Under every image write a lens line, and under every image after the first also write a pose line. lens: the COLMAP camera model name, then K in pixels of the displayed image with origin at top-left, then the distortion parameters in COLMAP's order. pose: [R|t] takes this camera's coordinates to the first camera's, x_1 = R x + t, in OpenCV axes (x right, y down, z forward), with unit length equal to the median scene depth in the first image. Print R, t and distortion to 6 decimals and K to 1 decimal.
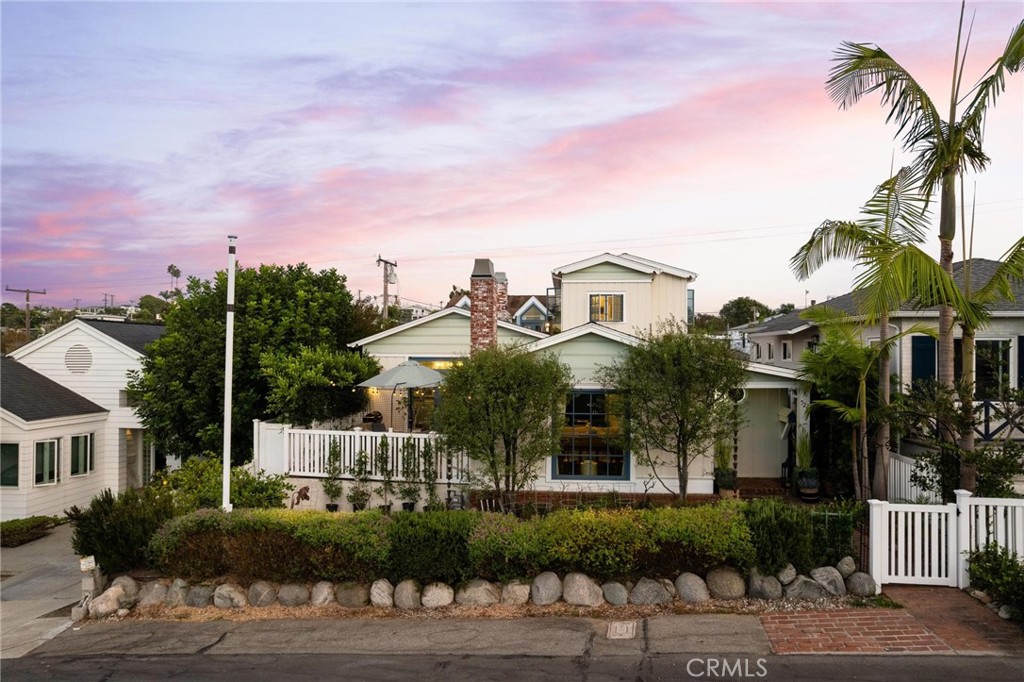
lens RADIAL K [[647.6, 0, 517.1], [0, 647.6, 338.8], [0, 0, 1]] dist [-0.002379, 0.000051]
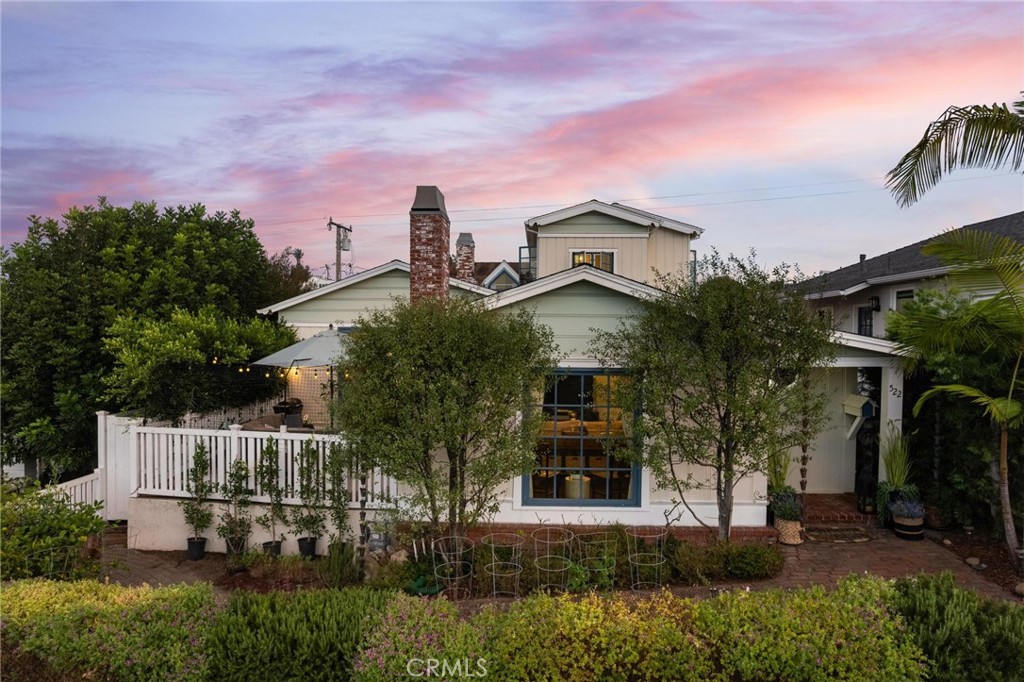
lens RADIAL K [[659.4, 0, 514.7], [0, 659.4, 345.7], [0, 0, 1]] dist [-0.008147, 0.000408]
pose [[0.999348, 0.002118, 0.036053, 0.020349], [-0.003581, 0.999170, 0.040577, 0.026585], [-0.035938, -0.040680, 0.998526, 0.318207]]
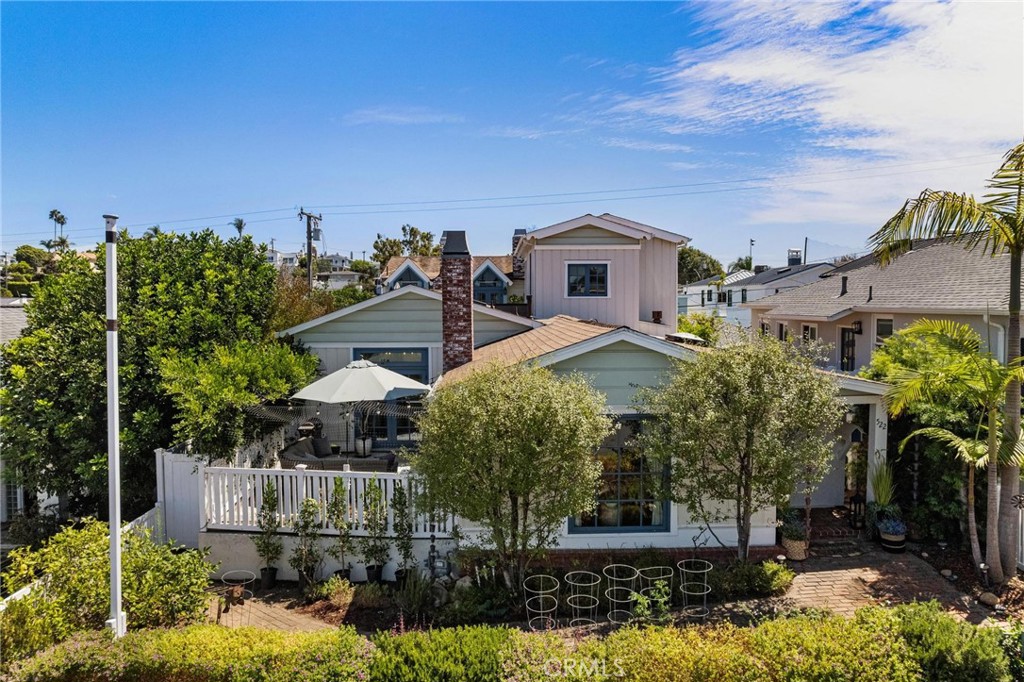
lens RADIAL K [[689.1, 0, 512.0], [0, 689.1, 341.0], [0, 0, 1]] dist [-0.011091, 0.000757]
pose [[0.995548, -0.014817, 0.093080, -0.078508], [0.008051, 0.997325, 0.072650, -0.062096], [-0.093908, -0.071577, 0.993005, 0.210089]]
